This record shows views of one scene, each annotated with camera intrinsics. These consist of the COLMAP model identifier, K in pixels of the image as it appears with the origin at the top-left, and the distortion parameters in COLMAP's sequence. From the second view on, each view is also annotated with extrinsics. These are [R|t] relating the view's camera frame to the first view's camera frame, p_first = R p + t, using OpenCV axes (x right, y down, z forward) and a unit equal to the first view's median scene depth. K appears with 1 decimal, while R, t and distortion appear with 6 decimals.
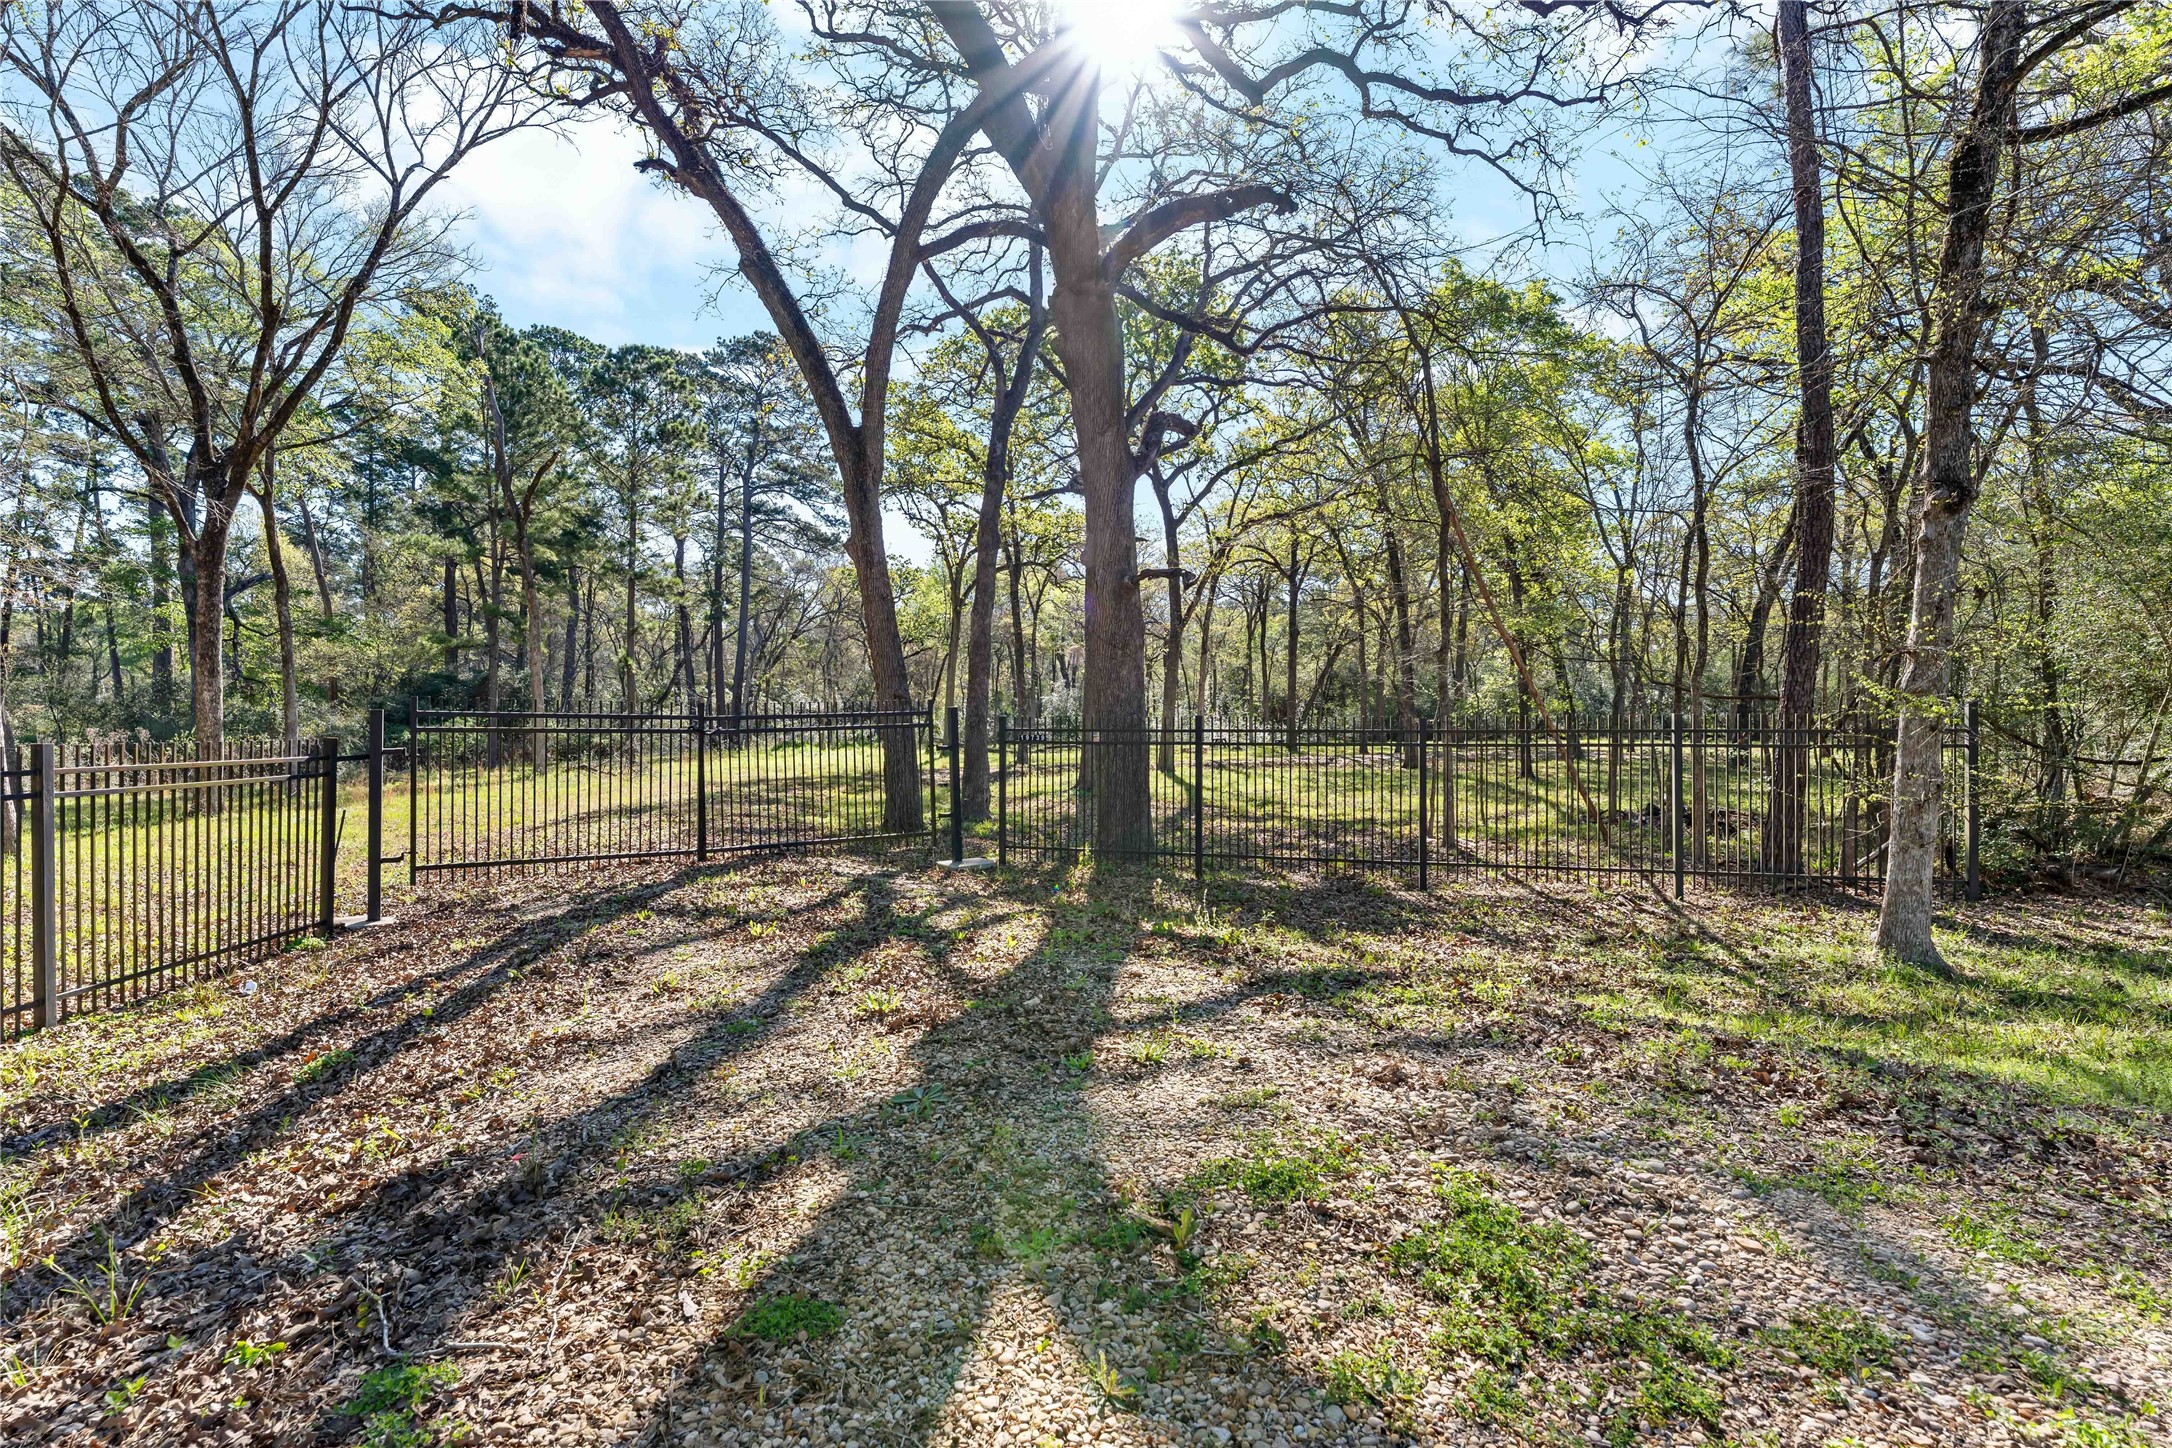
lens RADIAL K [[990.3, 0, 1094.4], [0, 990.3, 729.4], [0, 0, 1]] dist [-0.001230, -0.000529]
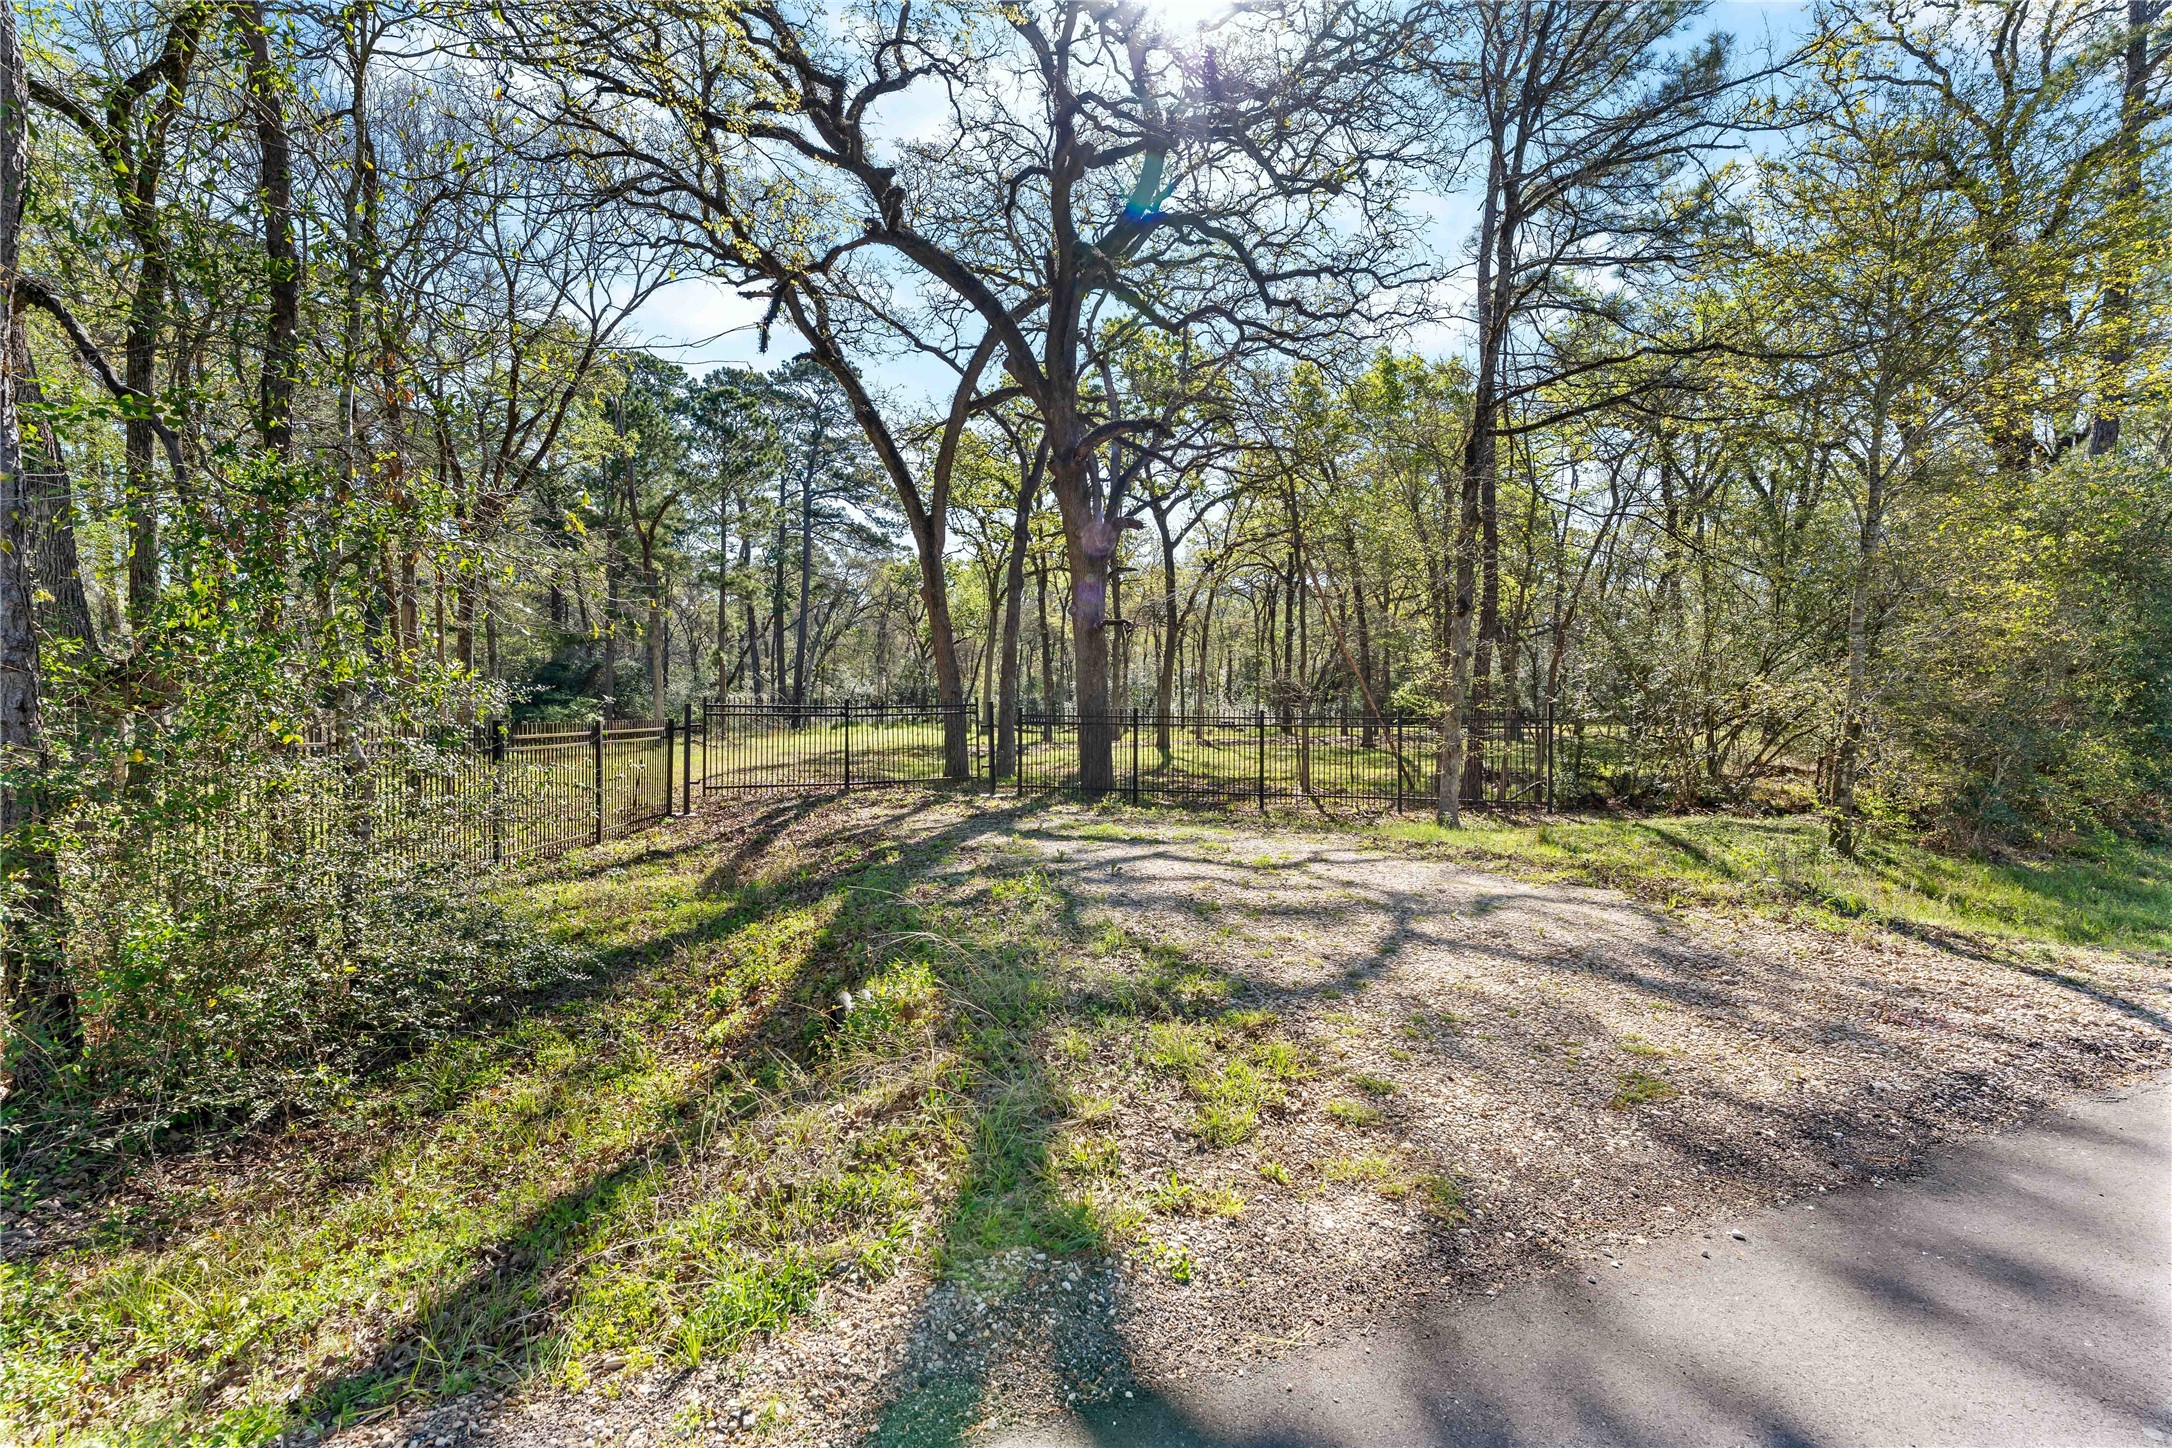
lens RADIAL K [[1018.6, 0, 1086.0], [0, 1018.6, 724.0], [0, 0, 1]] dist [-0.000449, 0.000054]
pose [[0.998800, 0.005601, -0.048663, 0.029793], [-0.005007, 0.999912, 0.012313, -0.002066], [0.048728, -0.012054, 0.998739, -0.202846]]
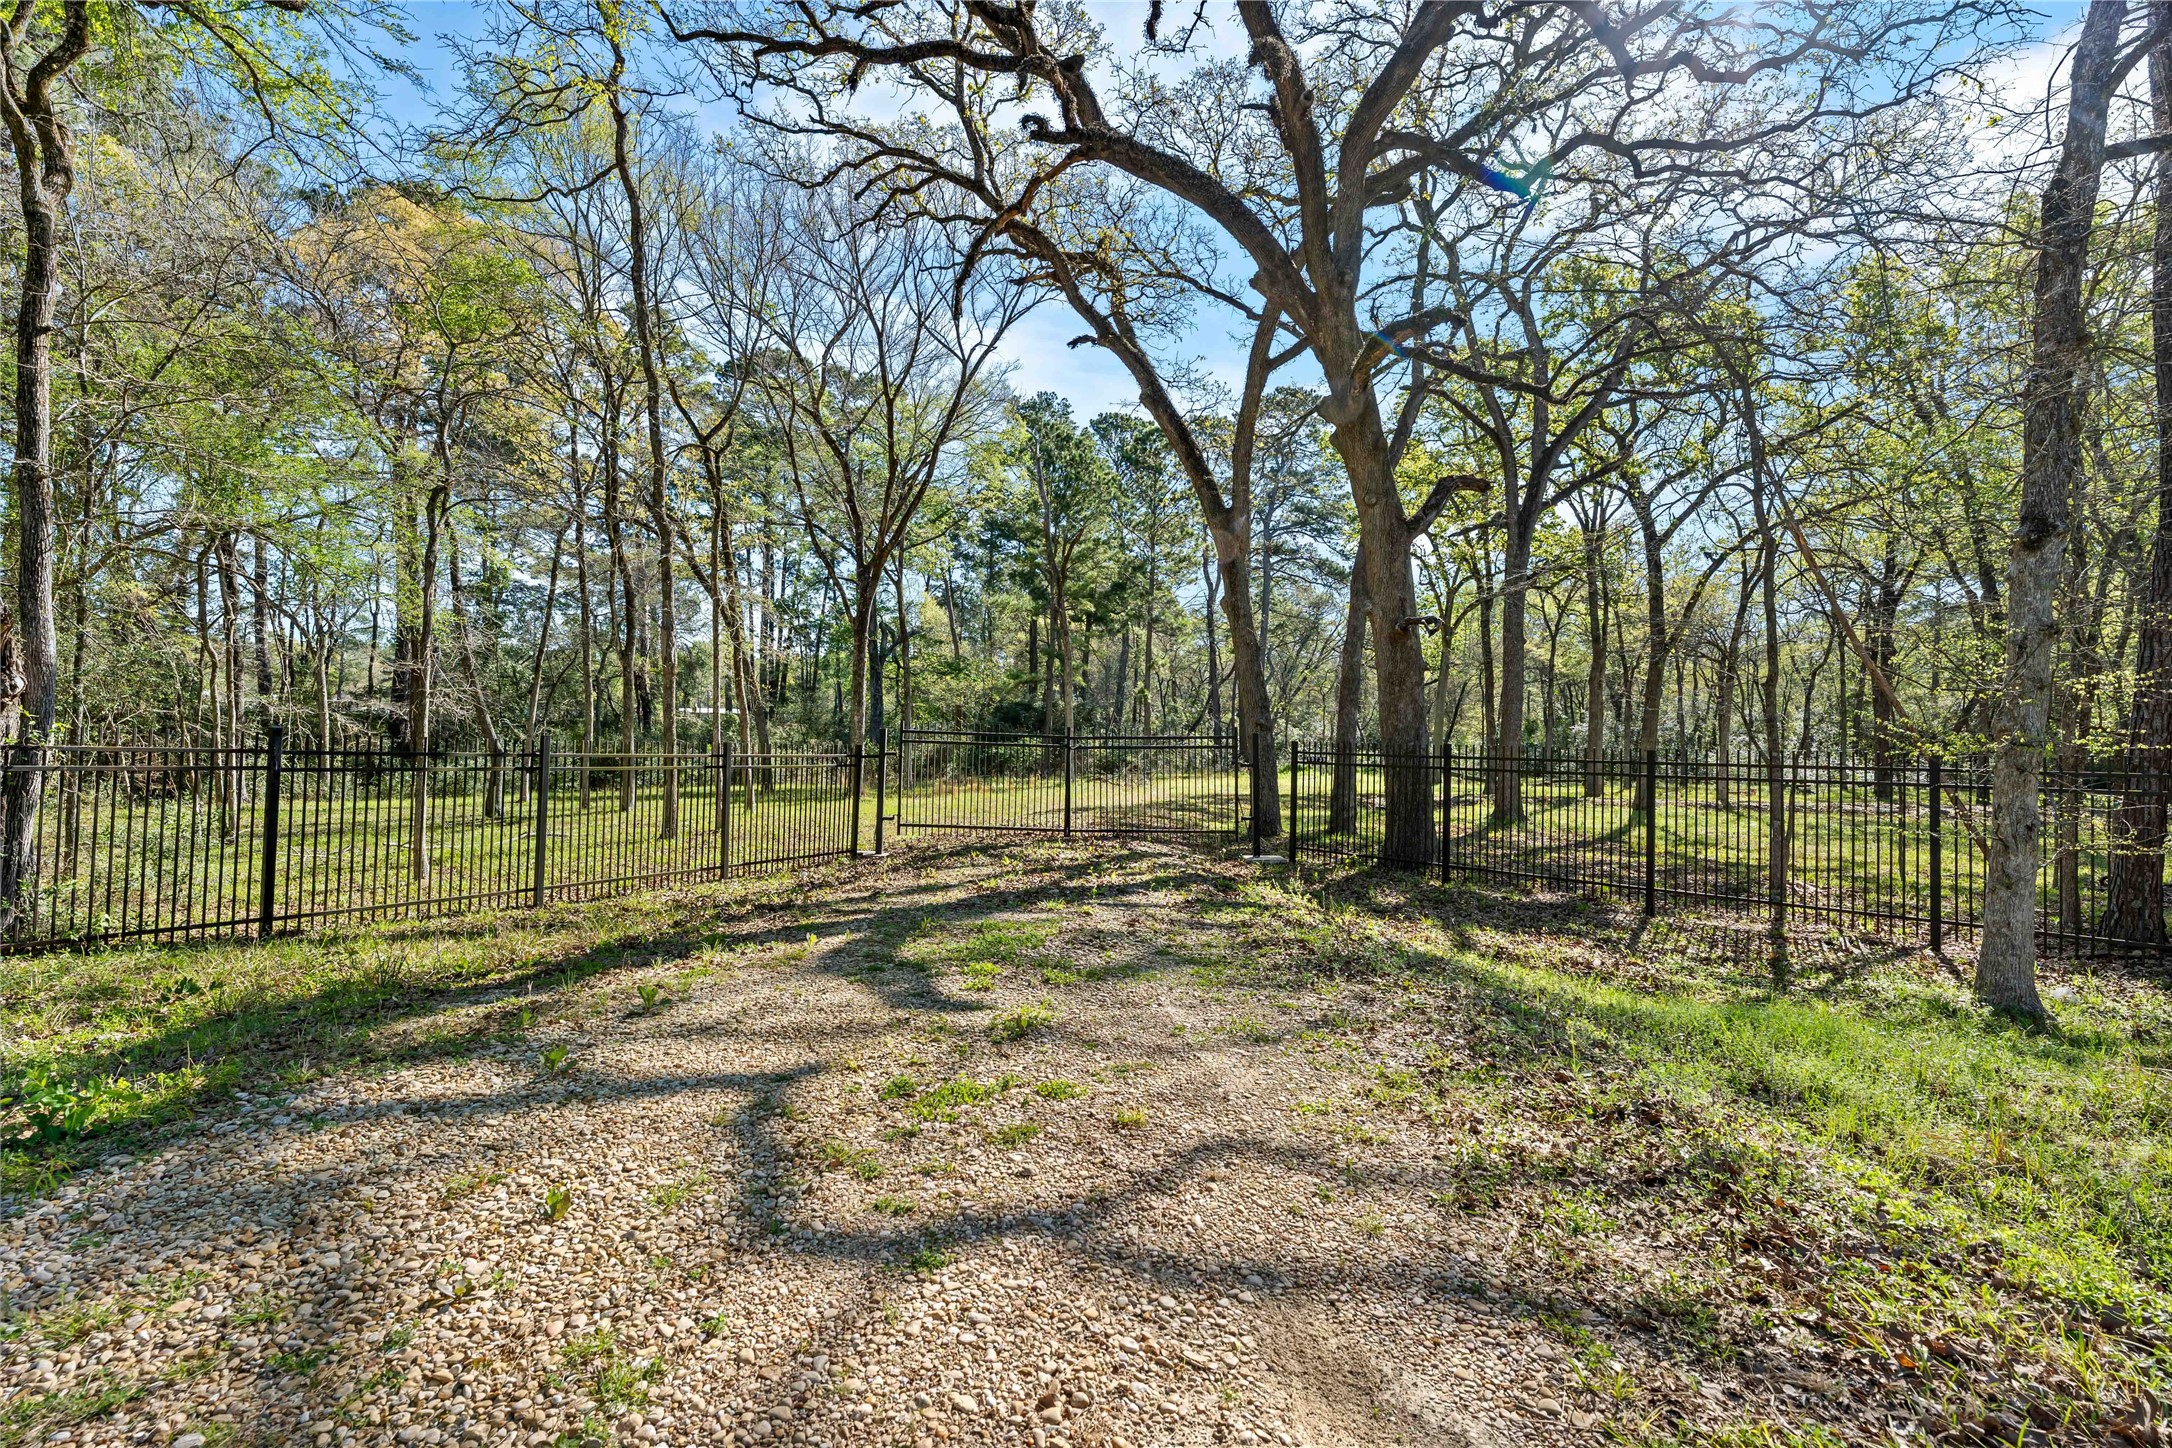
lens RADIAL K [[1018.6, 0, 1086.0], [0, 1018.6, 724.0], [0, 0, 1]] dist [-0.000449, 0.000054]
pose [[0.848974, 0.009641, -0.528346, 0.109475], [-0.027661, 0.999274, -0.026213, 0.001936], [0.527710, 0.036869, 0.848624, -0.065454]]
